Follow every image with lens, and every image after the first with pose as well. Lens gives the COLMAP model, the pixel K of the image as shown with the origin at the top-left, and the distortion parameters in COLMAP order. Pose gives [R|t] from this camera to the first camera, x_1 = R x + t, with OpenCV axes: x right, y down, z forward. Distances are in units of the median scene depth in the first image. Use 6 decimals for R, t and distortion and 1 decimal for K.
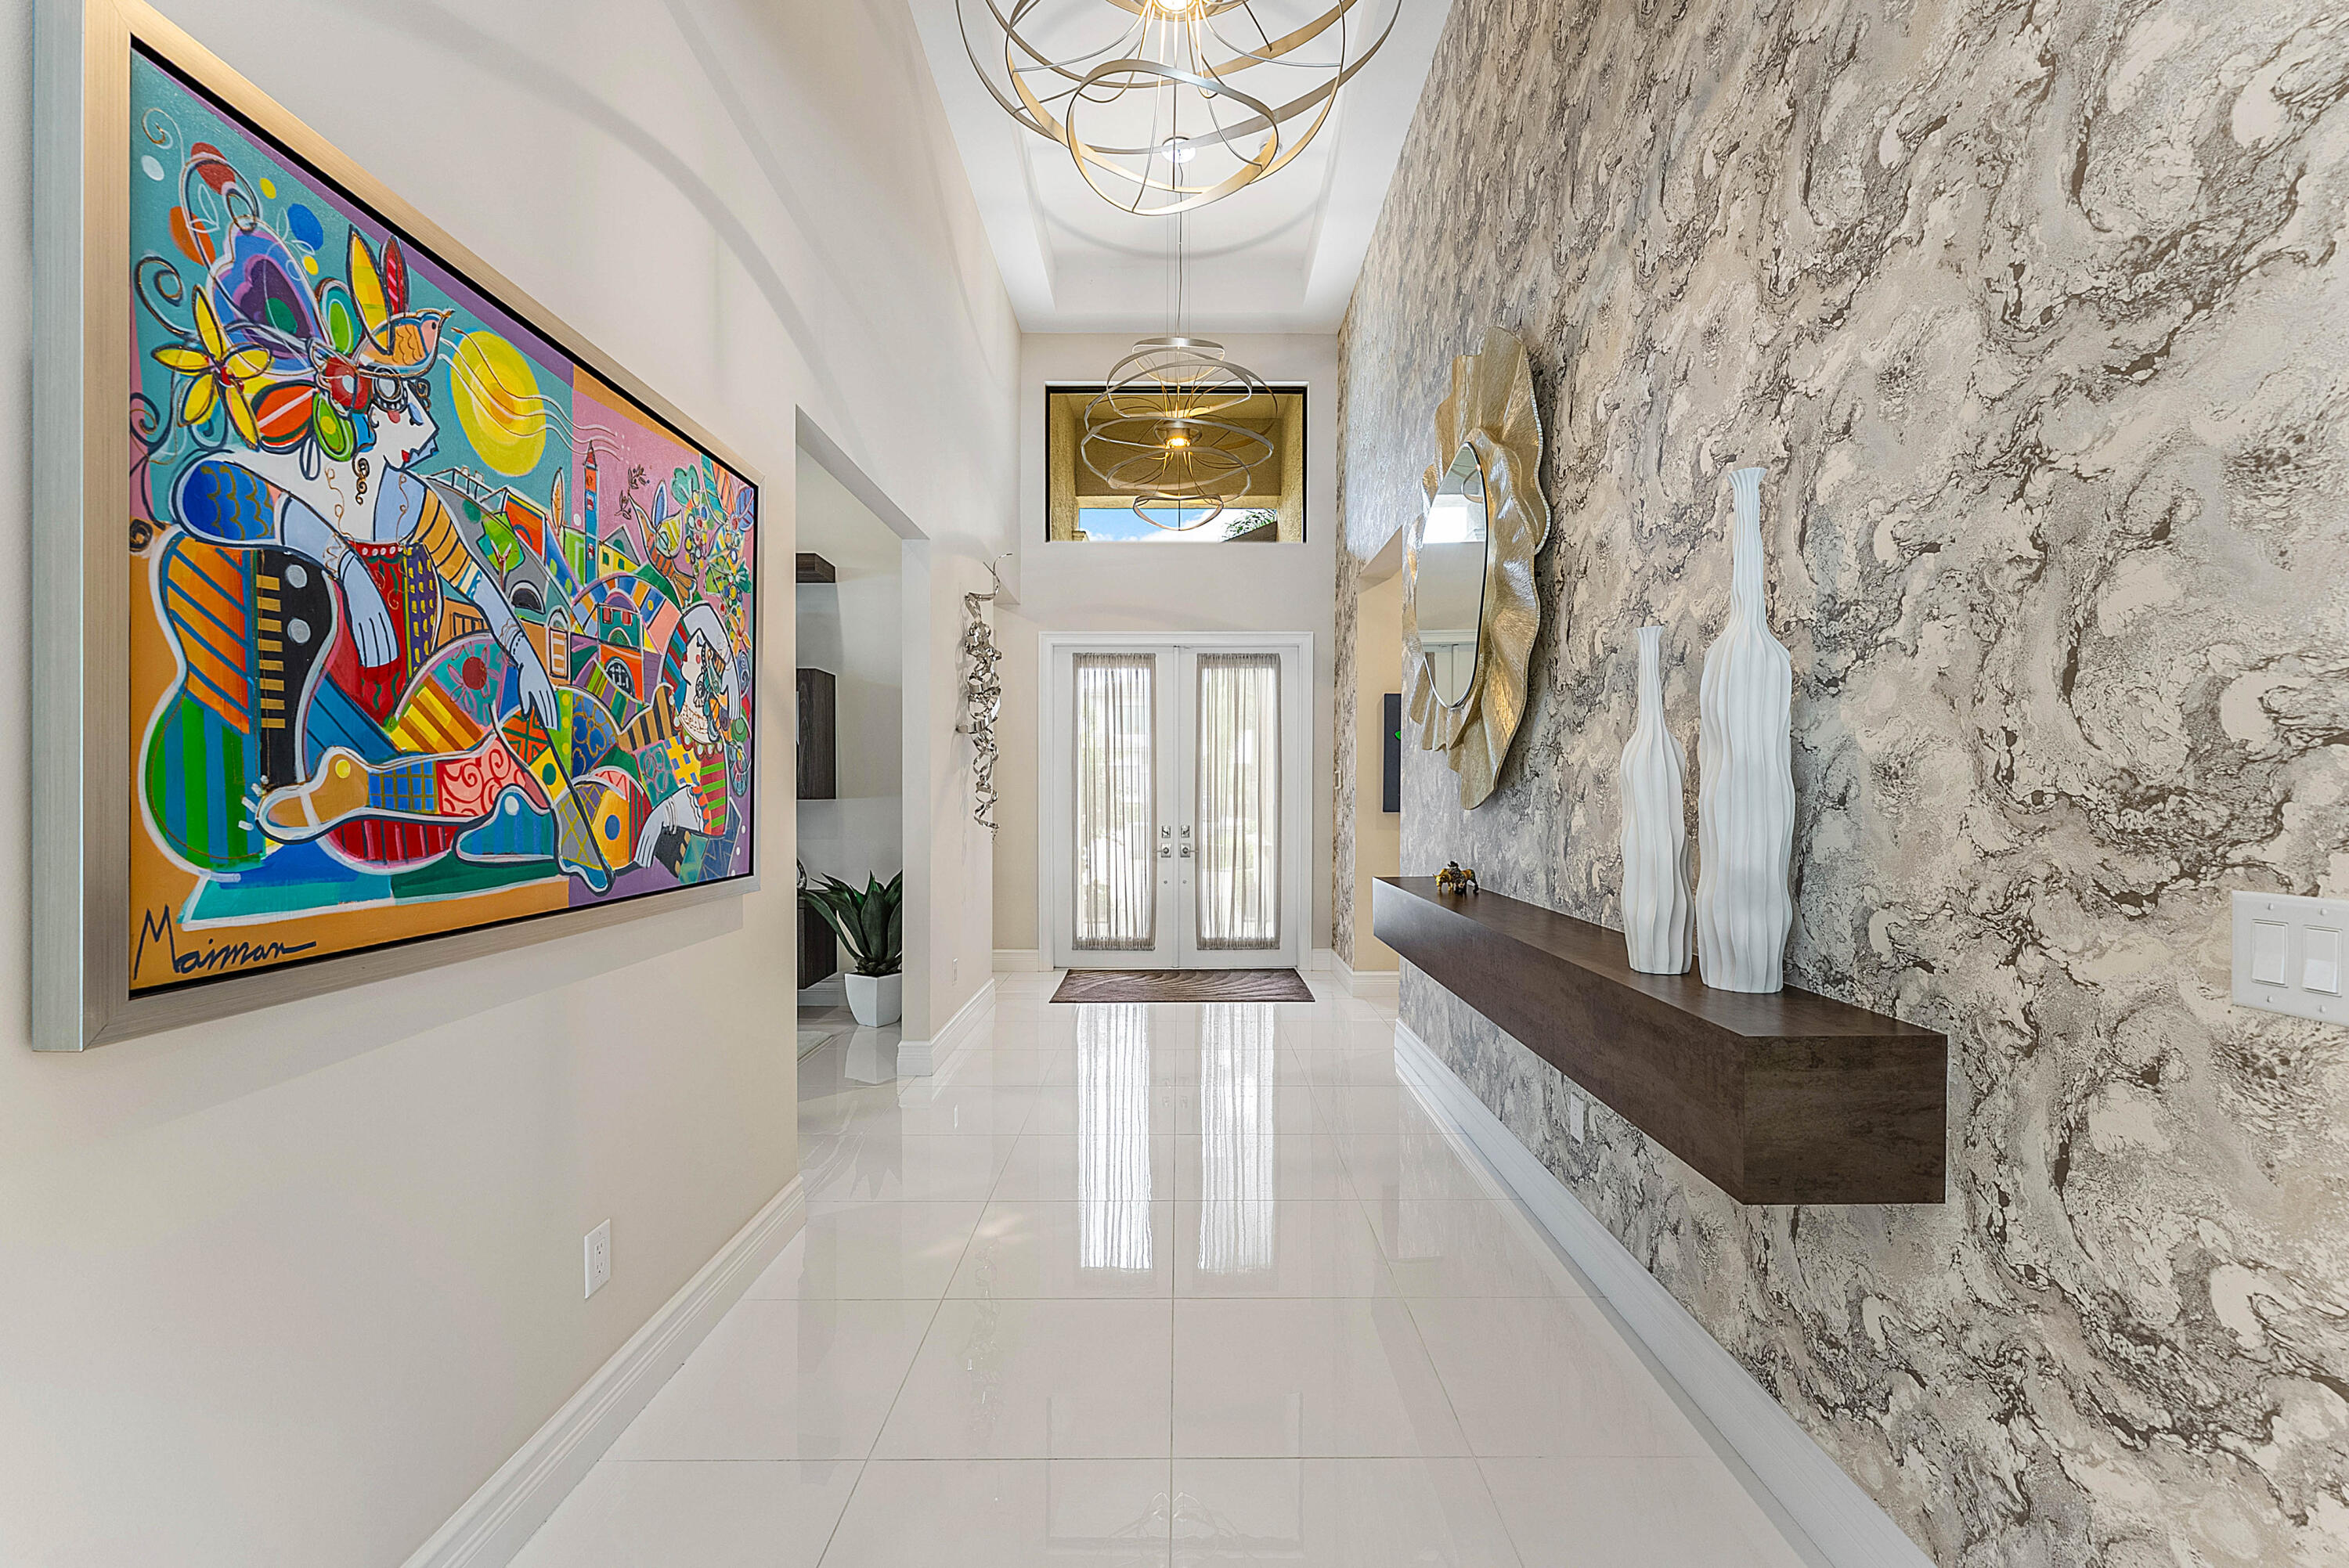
lens RADIAL K [[976.2, 0, 1145.8], [0, 976.2, 790.1], [0, 0, 1]] dist [0.002521, 0.000078]
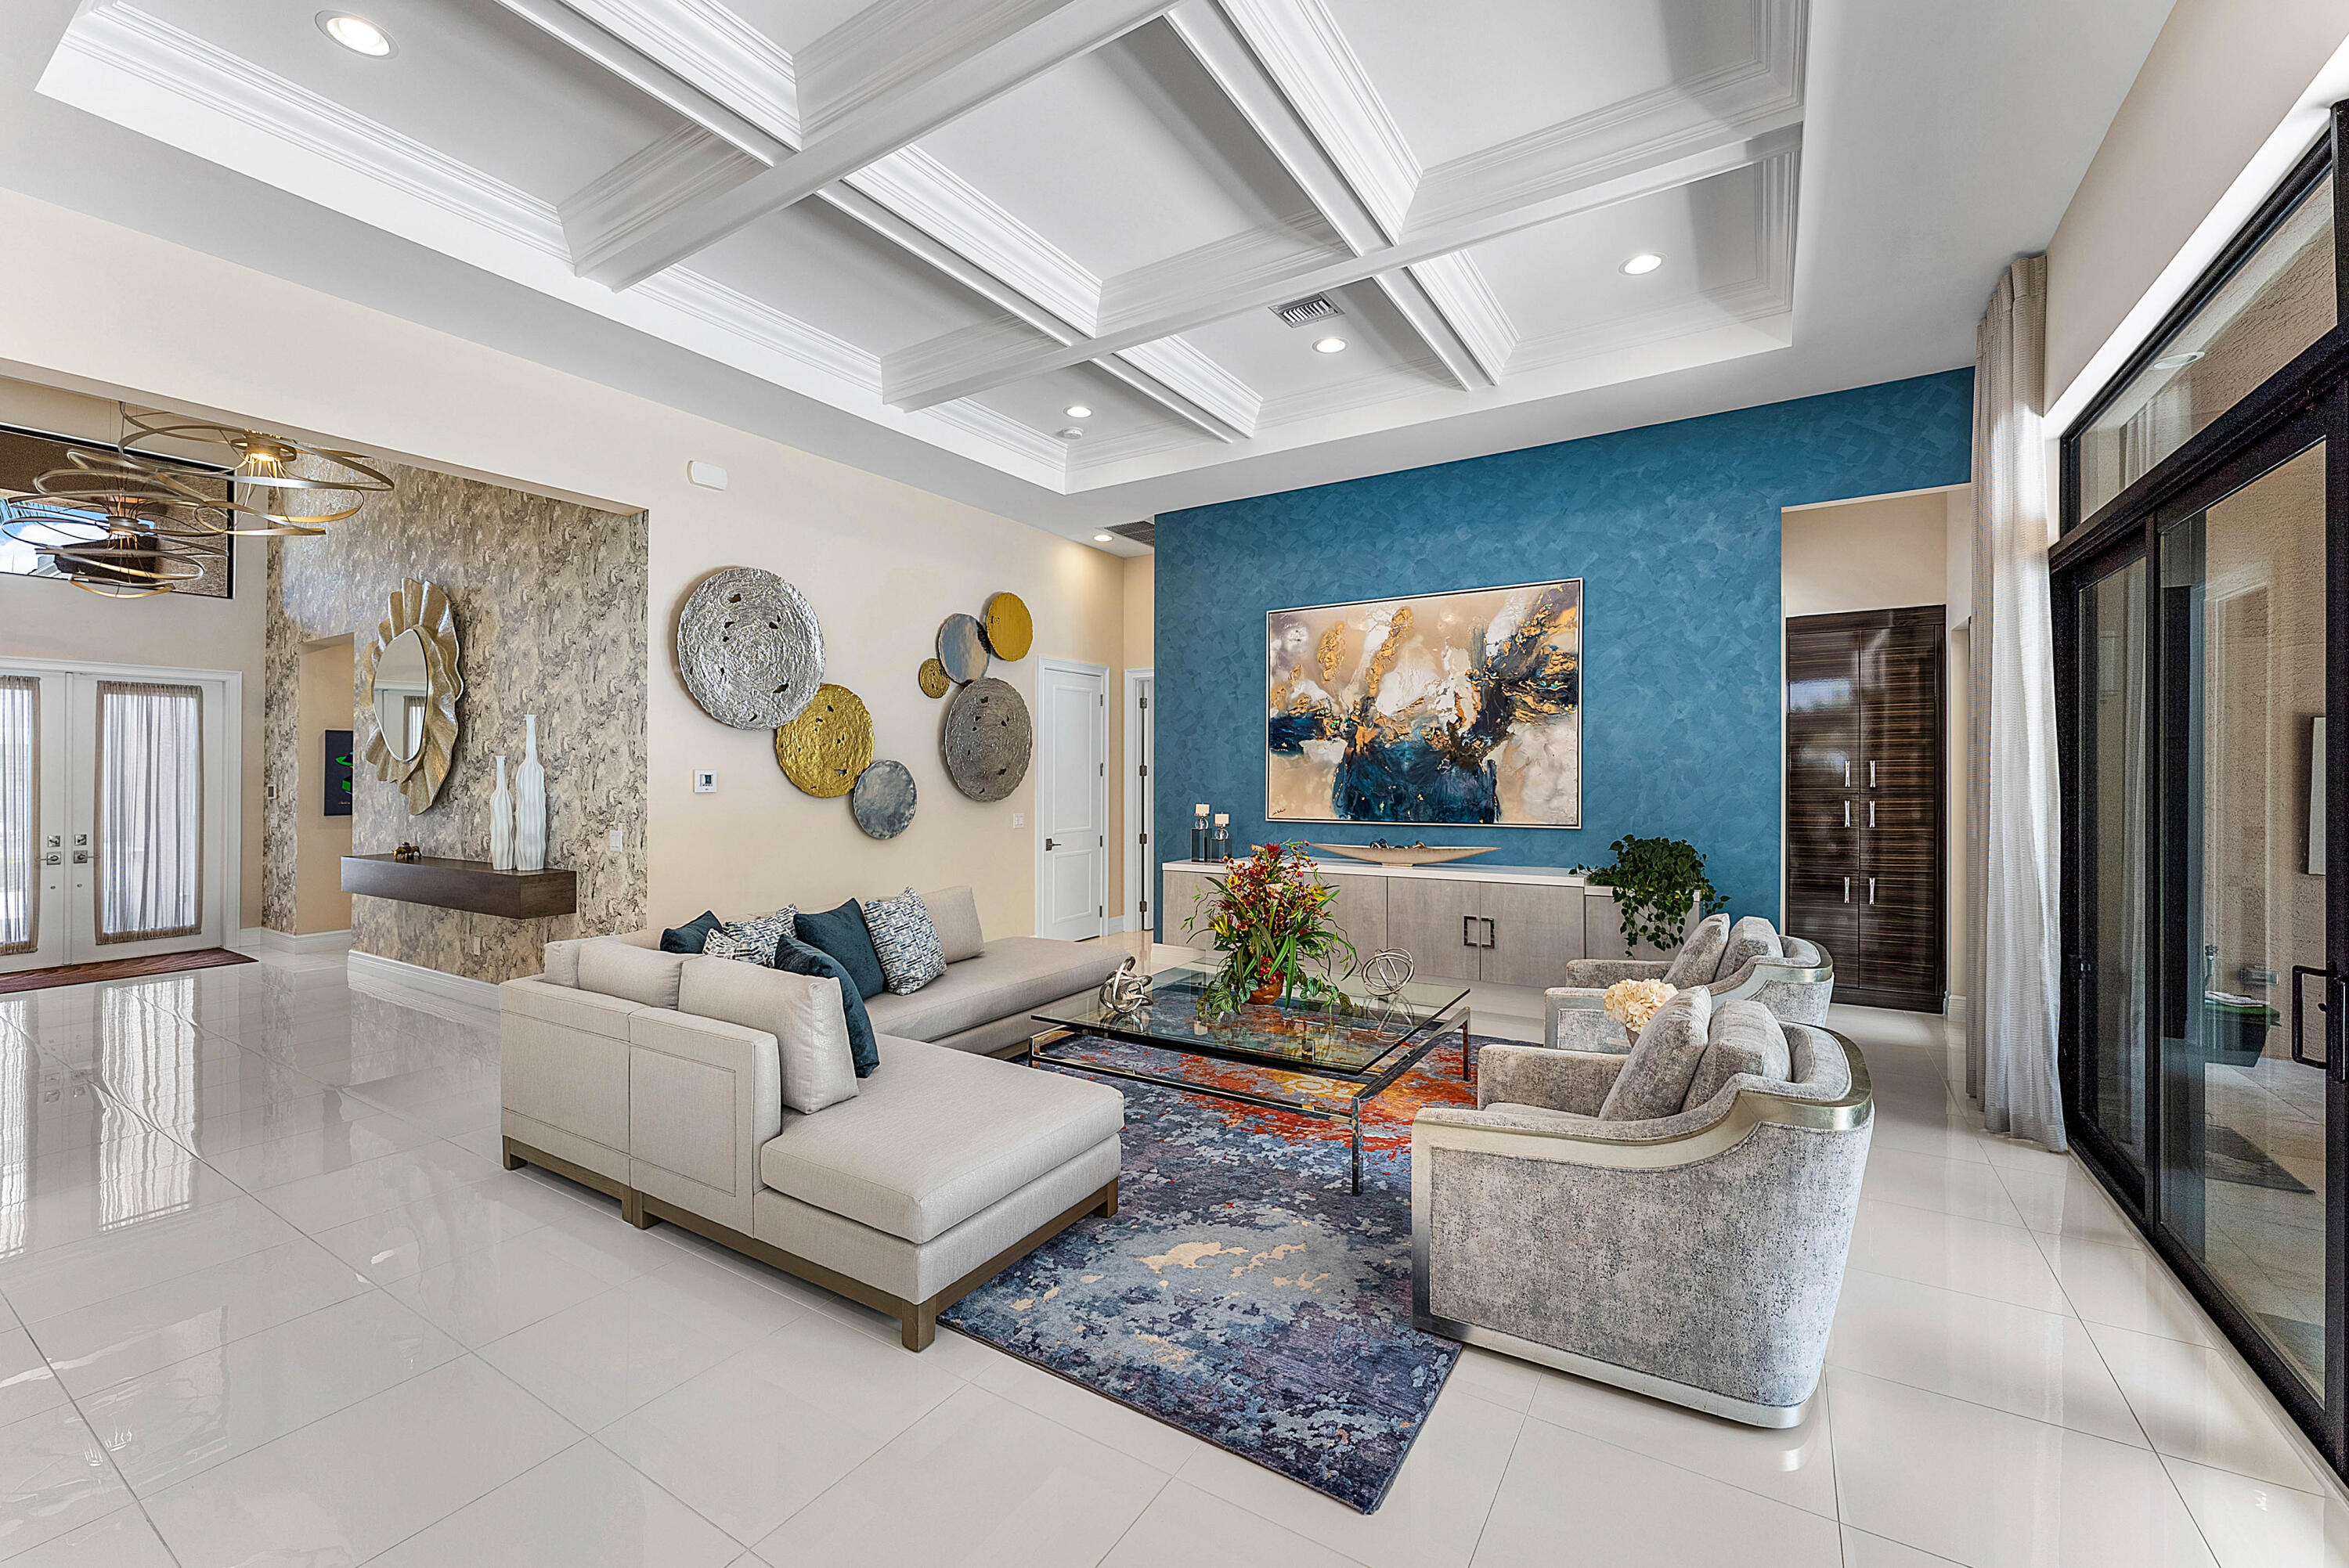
lens RADIAL K [[940.1, 0, 1182.0], [0, 940.1, 772.2], [0, 0, 1]] dist [0.002438, 0.000553]
pose [[0.505999, -0.000561, 0.862534, -0.624880], [0.003505, 0.999993, -0.001406, -0.070396], [-0.862527, 0.003734, 0.505997, -1.539366]]
